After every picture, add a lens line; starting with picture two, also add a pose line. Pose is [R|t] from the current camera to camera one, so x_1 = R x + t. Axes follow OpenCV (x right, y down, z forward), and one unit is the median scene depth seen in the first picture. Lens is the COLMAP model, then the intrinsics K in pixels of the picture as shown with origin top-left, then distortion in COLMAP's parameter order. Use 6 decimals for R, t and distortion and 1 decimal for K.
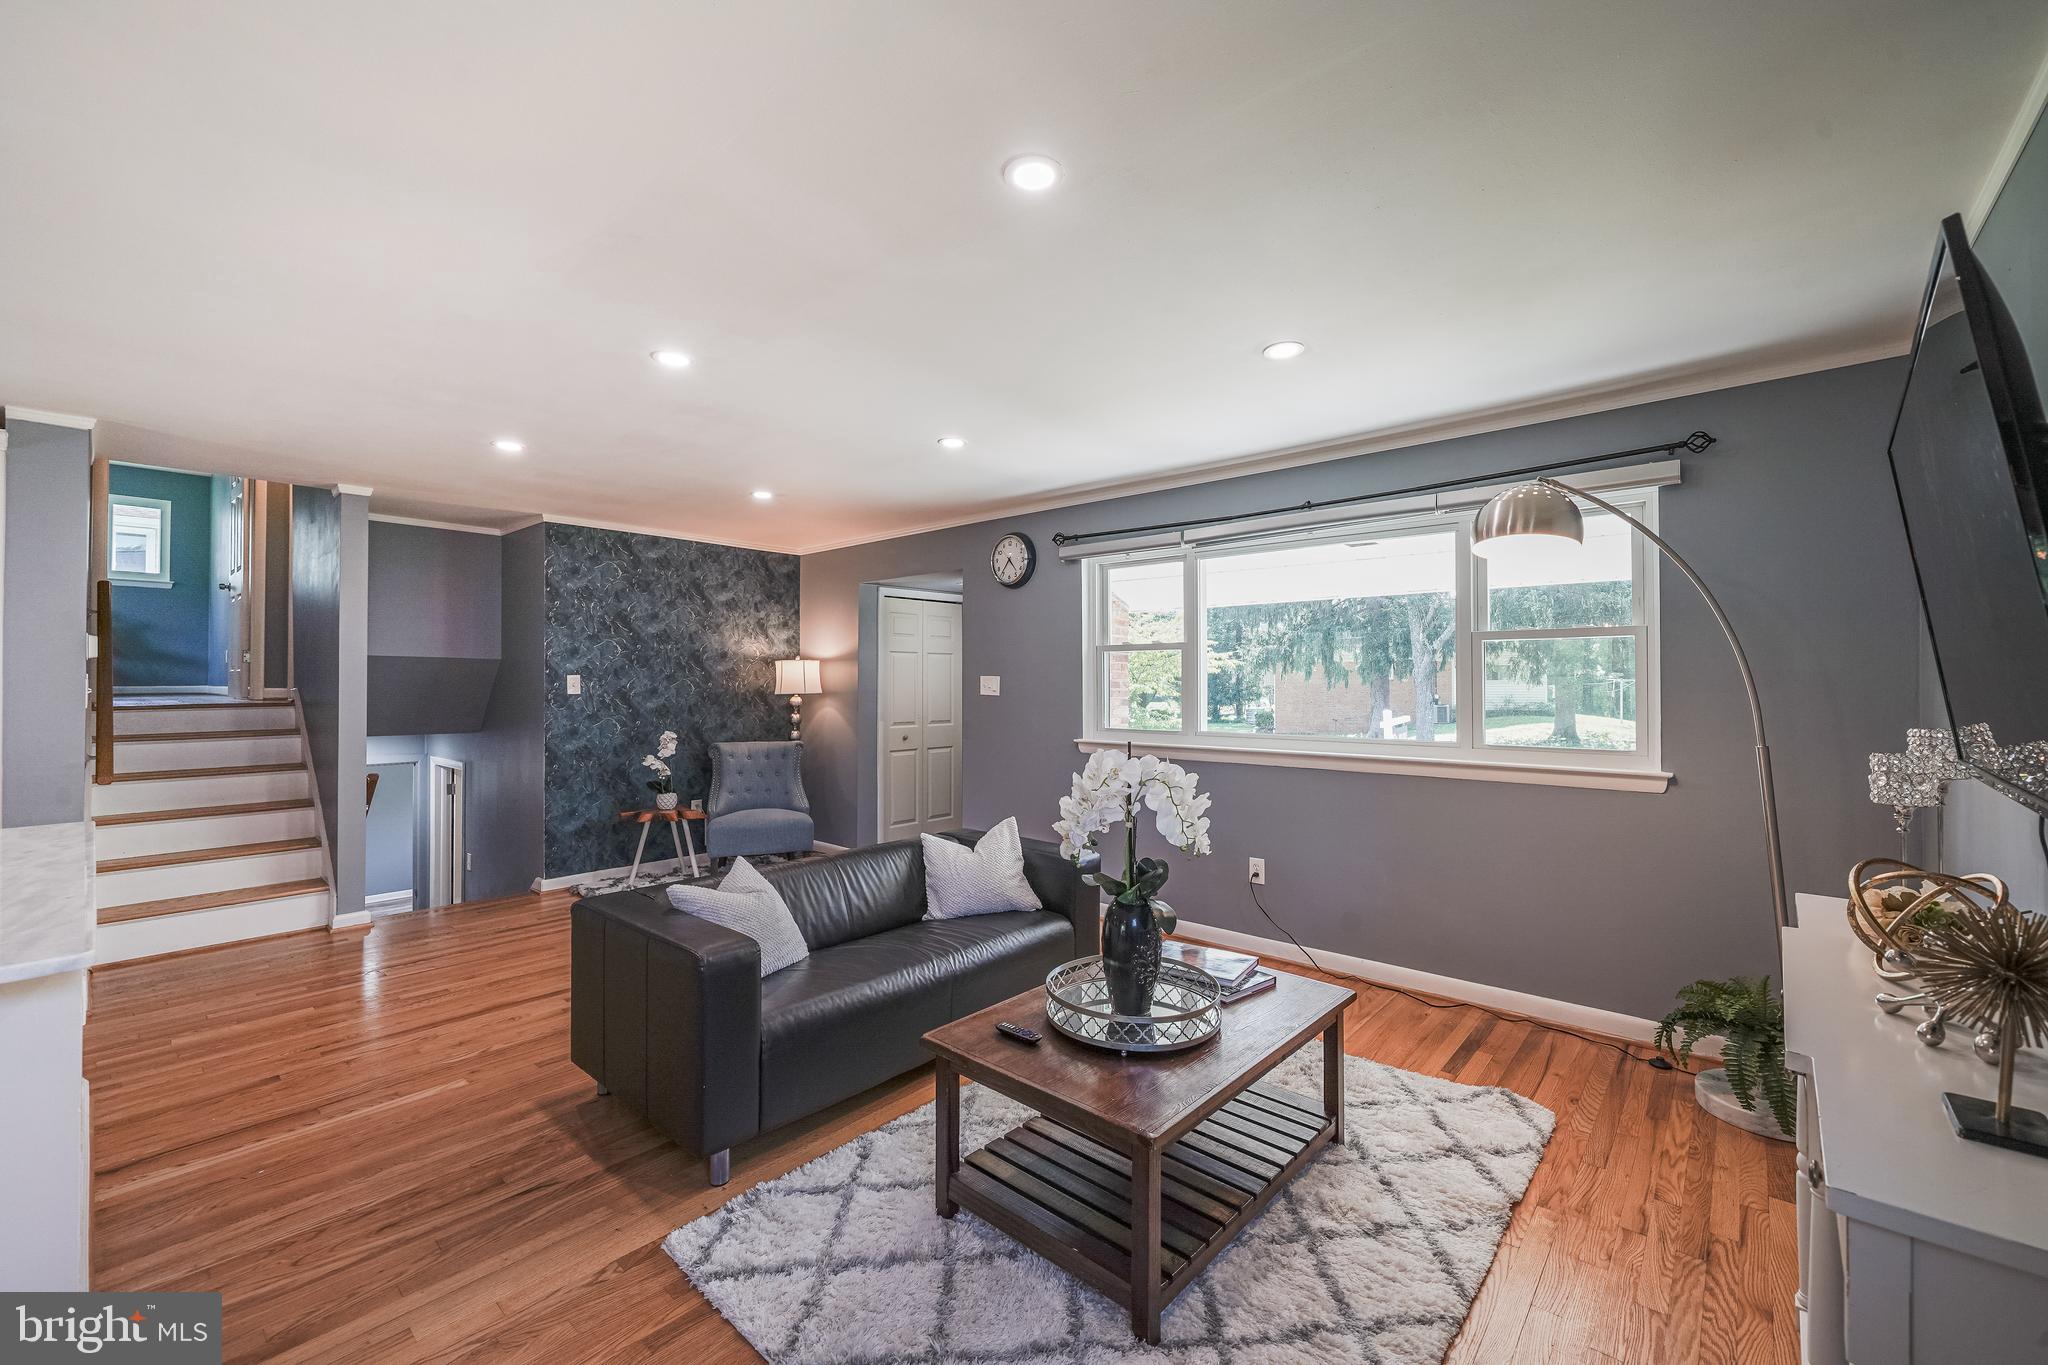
lens RADIAL K [[830.8, 0, 1037.4], [0, 830.8, 675.1], [0, 0, 1]] dist [0.002622, -0.000113]
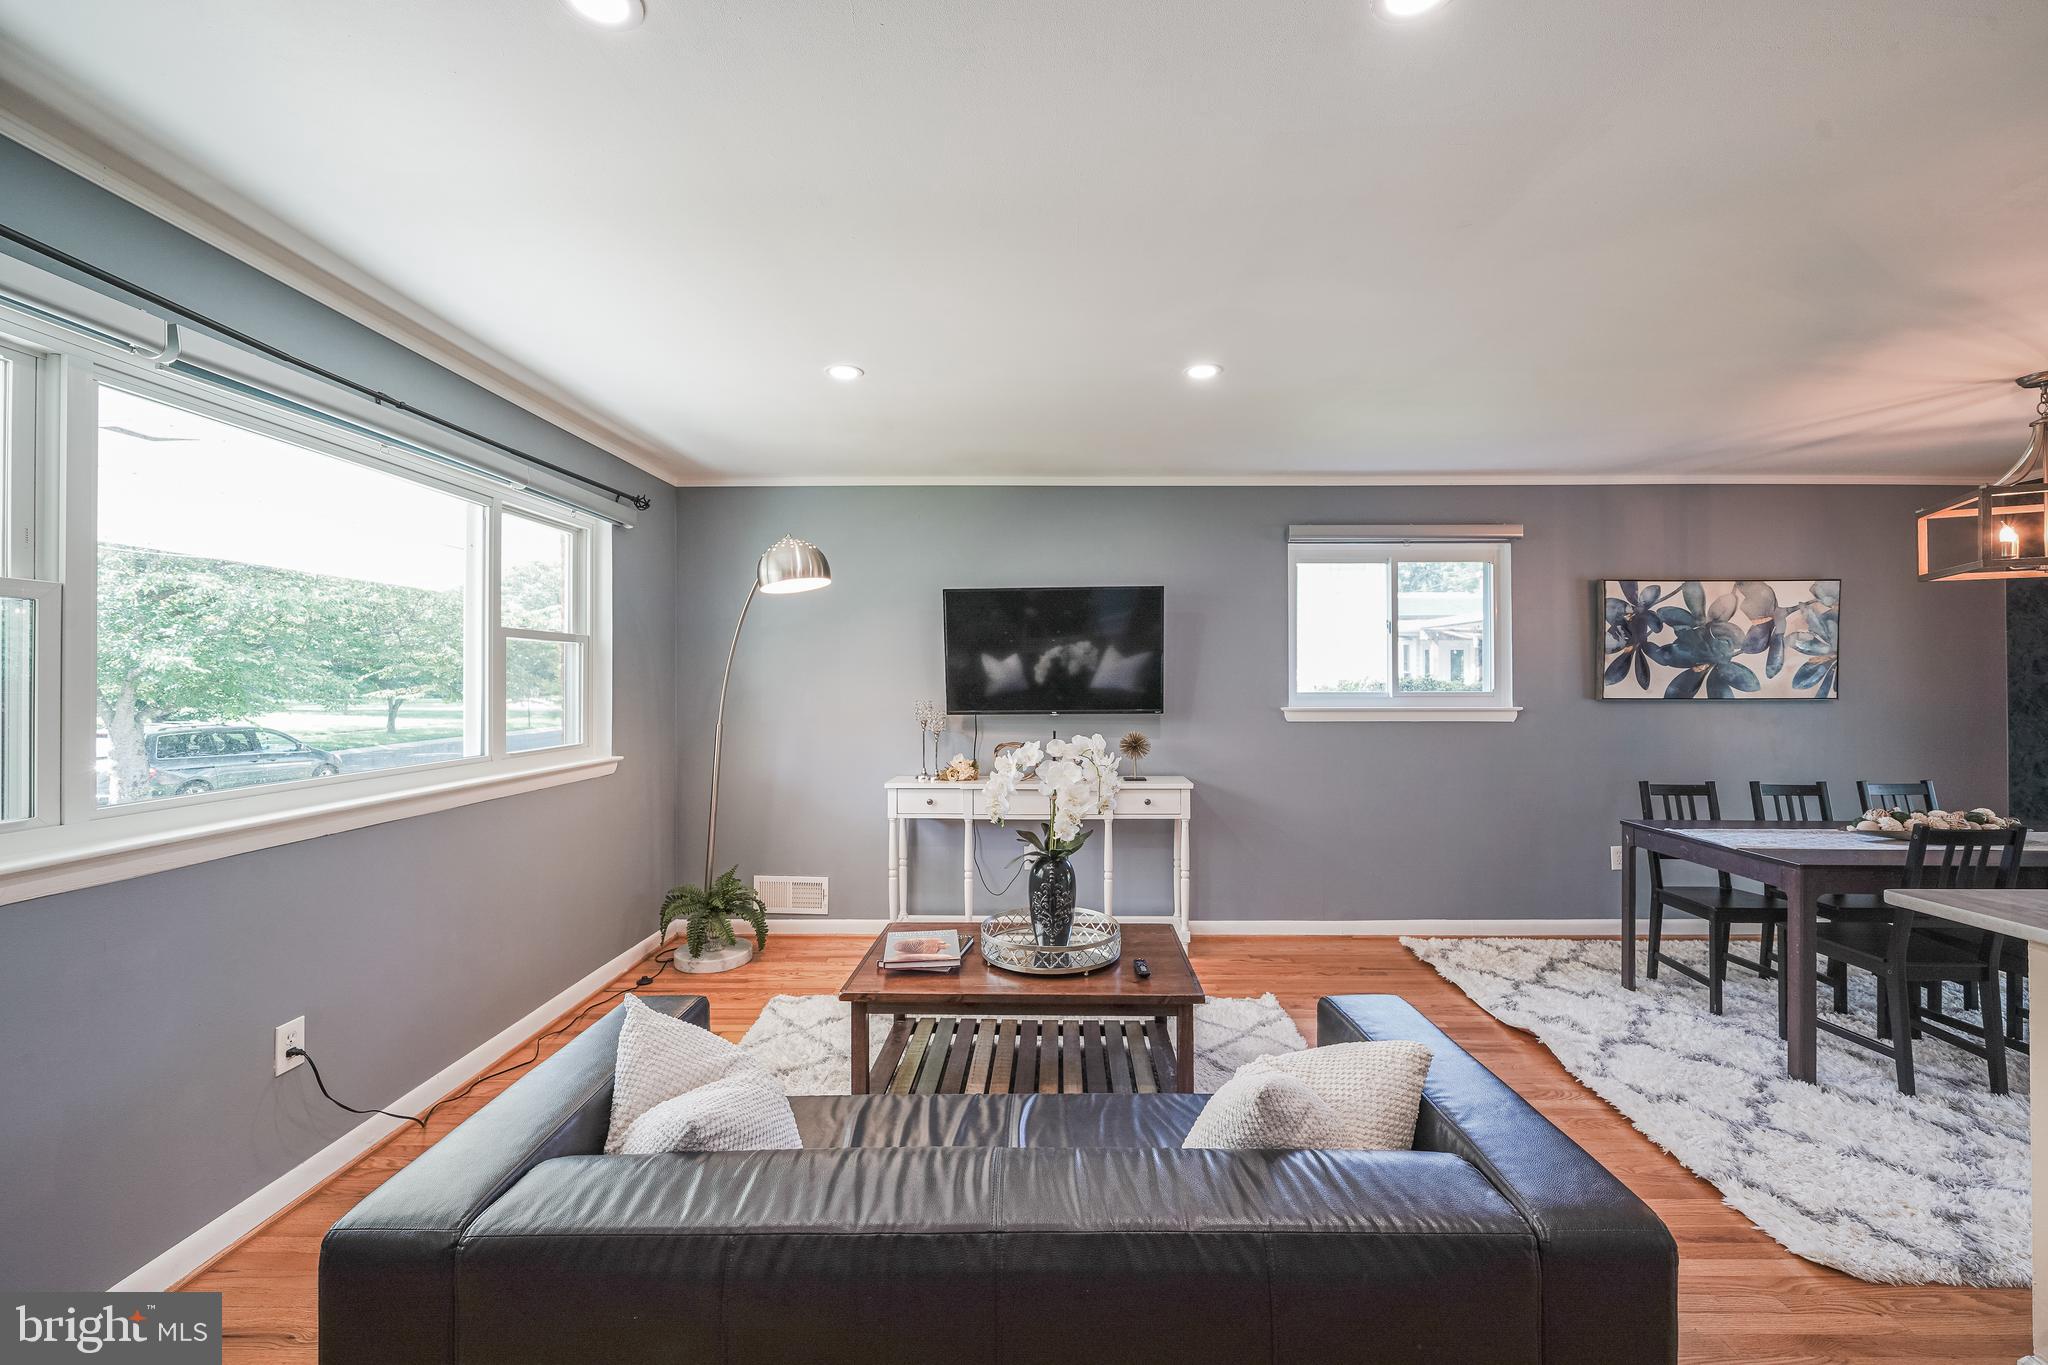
lens RADIAL K [[830.8, 0, 1037.4], [0, 830.8, 675.1], [0, 0, 1]] dist [0.002622, -0.000113]
pose [[-0.661261, 0.007900, 0.750115, -0.508112], [-0.001425, 0.999930, -0.011788, 0.007762], [-0.750155, -0.008864, -0.661203, 1.150998]]
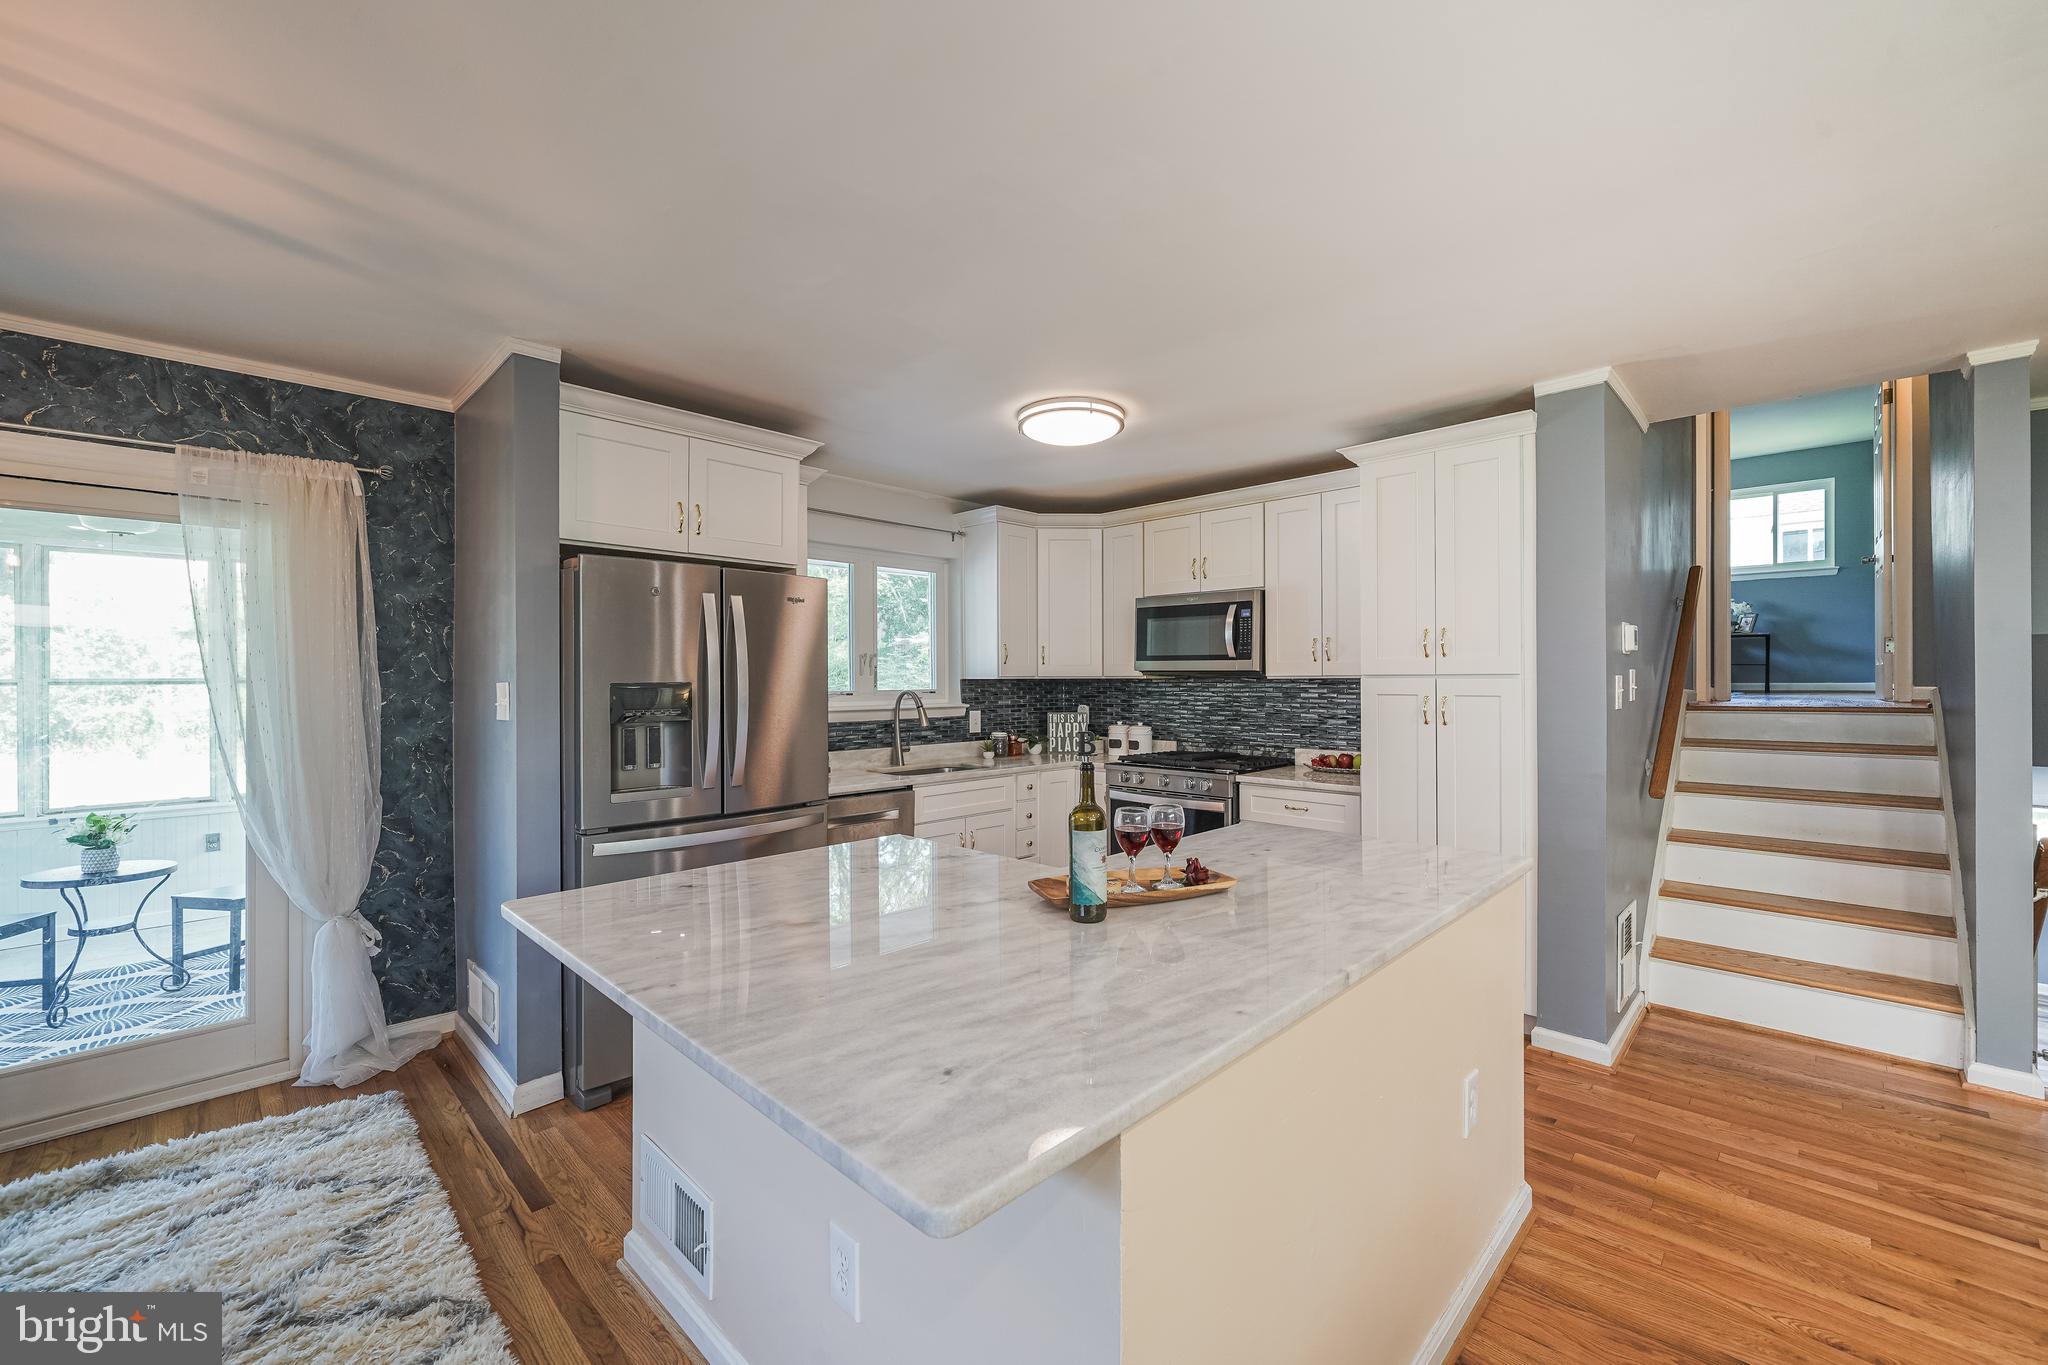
lens RADIAL K [[830.8, 0, 1037.4], [0, 830.8, 675.1], [0, 0, 1]] dist [0.002622, -0.000113]
pose [[-0.045262, -0.002115, -0.998973, -0.259768], [0.006304, 0.999977, -0.002402, 0.003178], [0.998955, -0.006407, -0.045248, 0.444858]]
